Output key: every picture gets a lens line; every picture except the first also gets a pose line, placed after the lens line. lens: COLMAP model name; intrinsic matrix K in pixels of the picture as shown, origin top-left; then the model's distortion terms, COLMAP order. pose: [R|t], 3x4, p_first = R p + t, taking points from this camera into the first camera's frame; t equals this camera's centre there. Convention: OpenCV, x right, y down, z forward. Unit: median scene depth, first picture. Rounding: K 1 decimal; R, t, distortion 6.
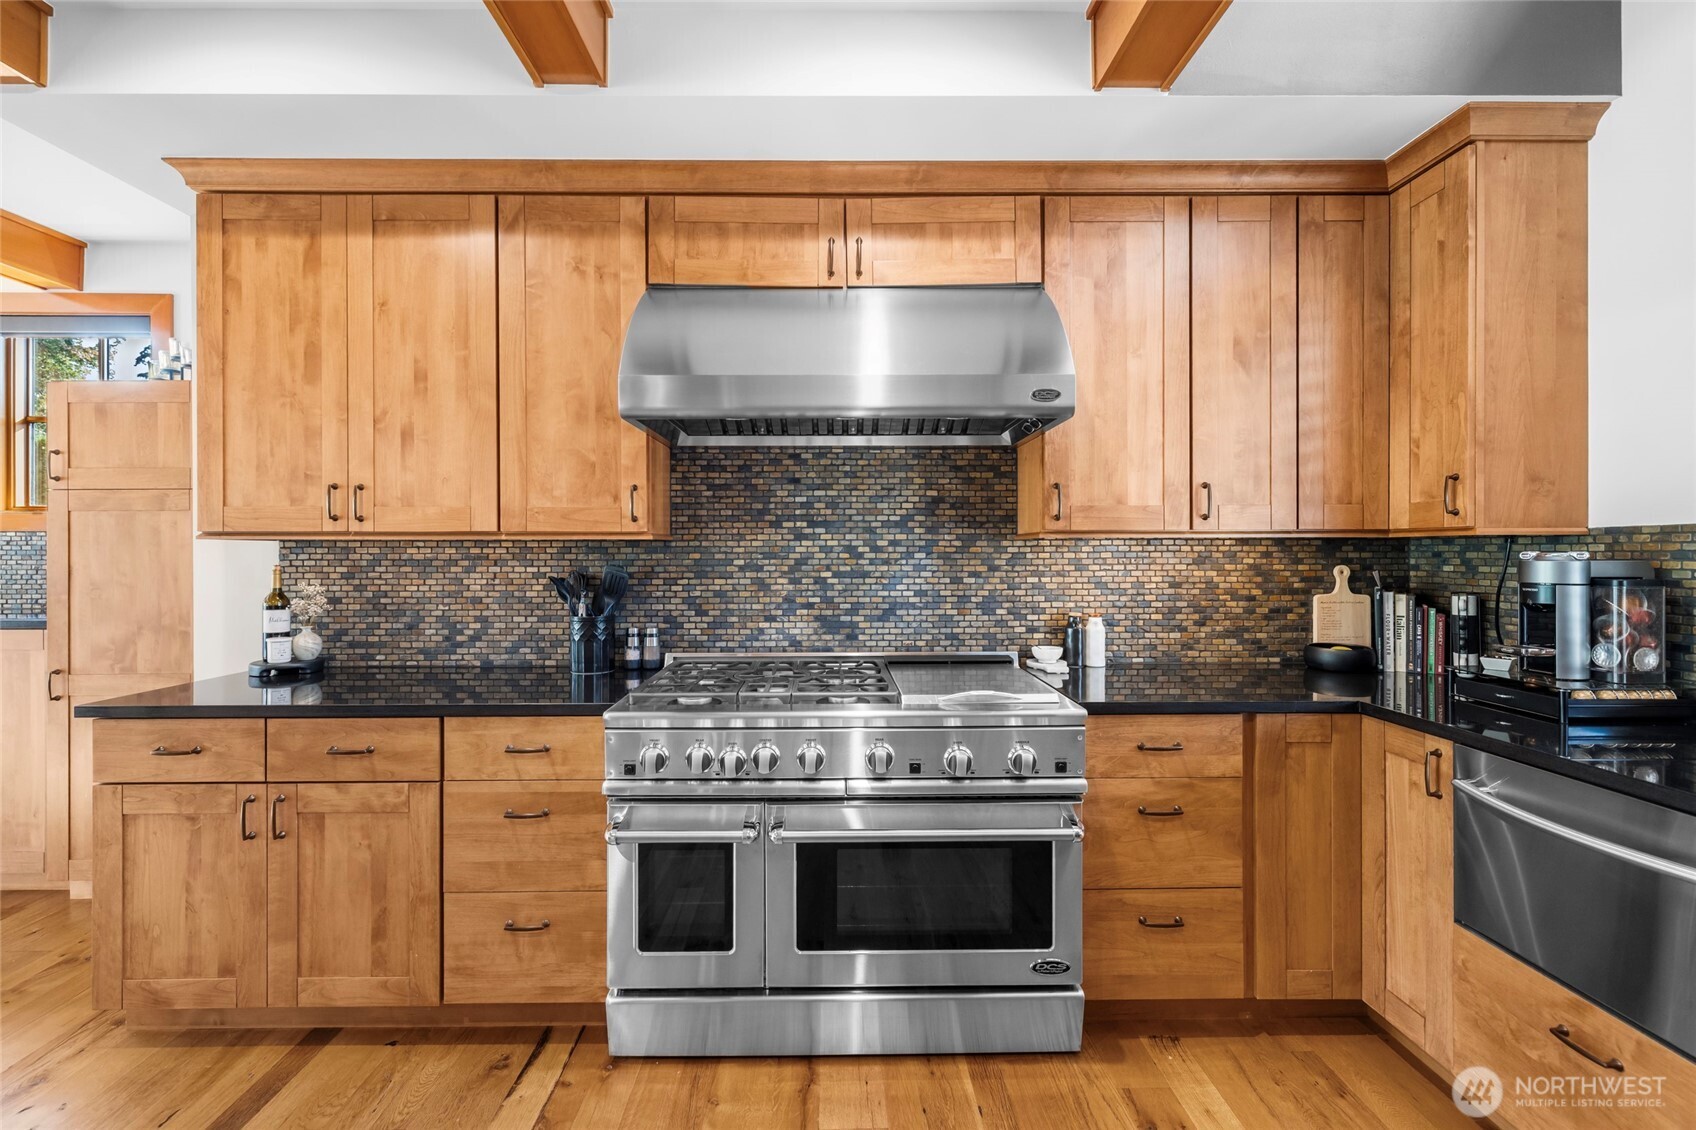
lens RADIAL K [[723.1, 0, 839.7], [0, 723.1, 555.1], [0, 0, 1]] dist [-0.000222, 0.000531]
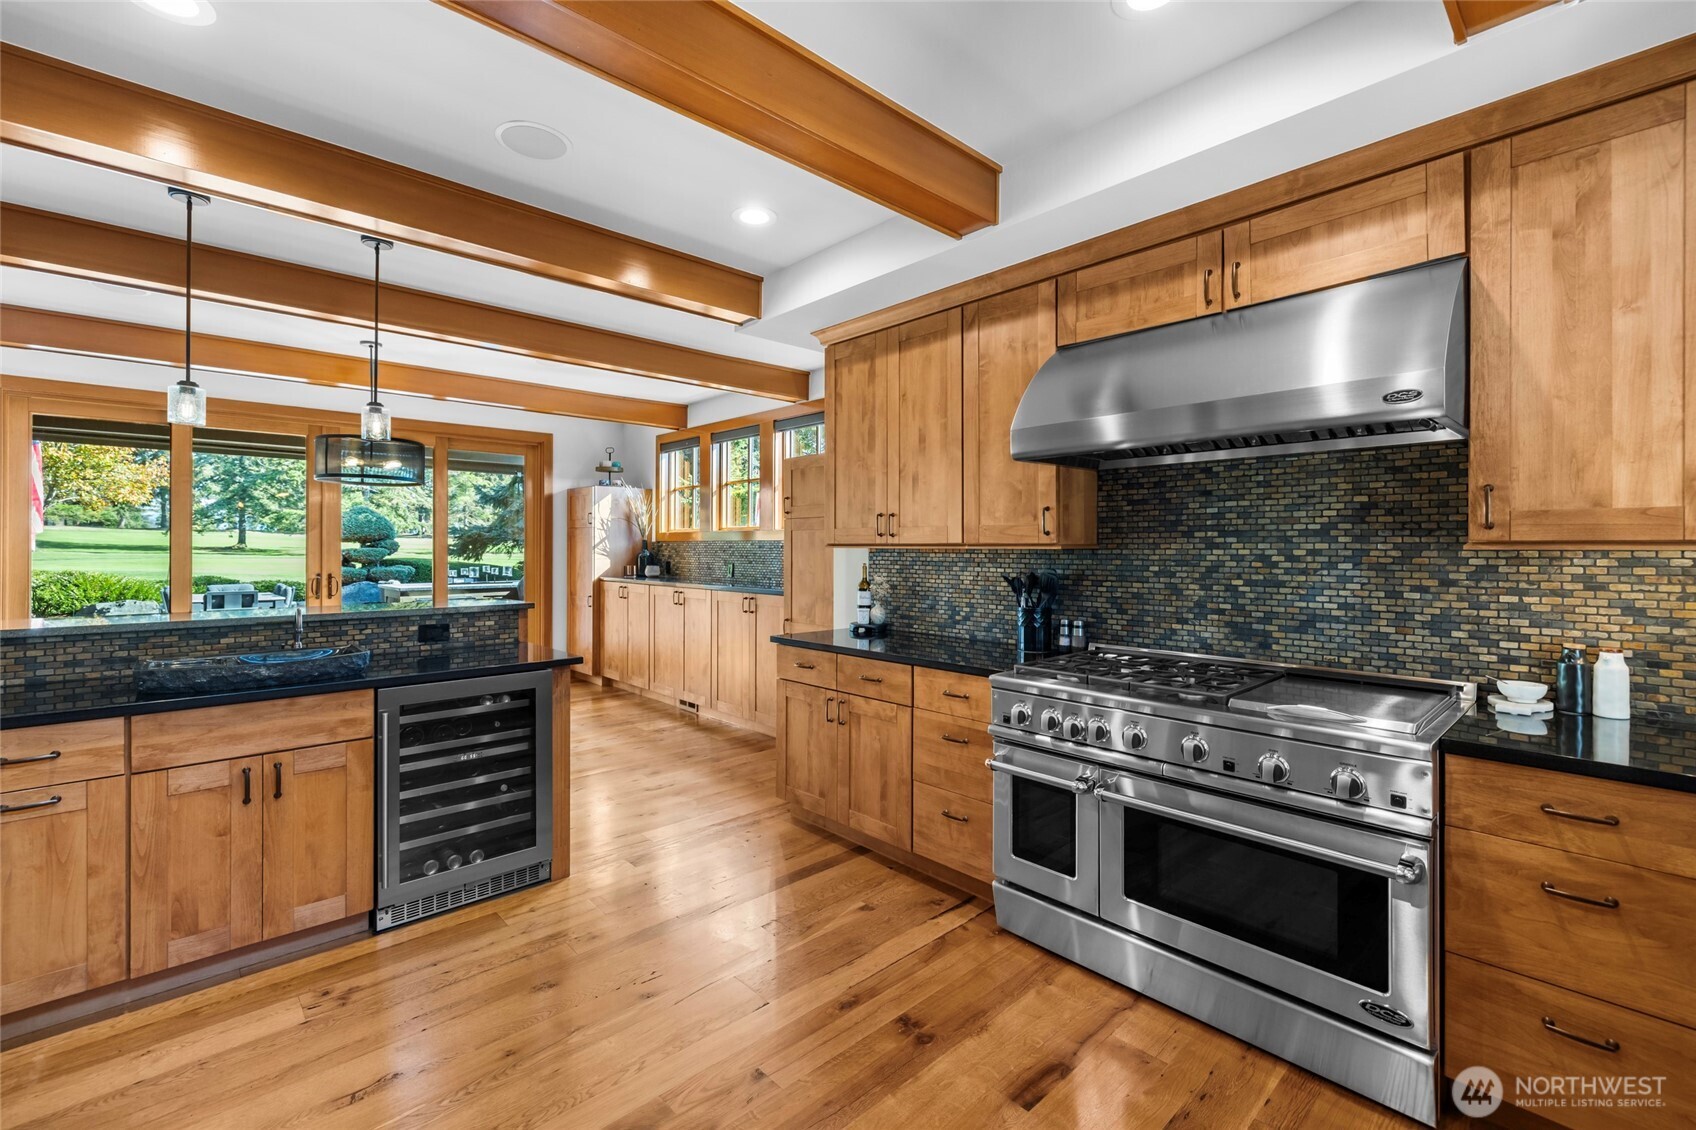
lens RADIAL K [[723.1, 0, 850.0], [0, 723.1, 550.7], [0, 0, 1]] dist [-0.000222, 0.000531]
pose [[0.672732, 0.006676, -0.739856, 0.425437], [-0.006172, 0.999975, 0.003411, -0.021271], [0.739860, 0.002272, 0.672756, -0.115830]]
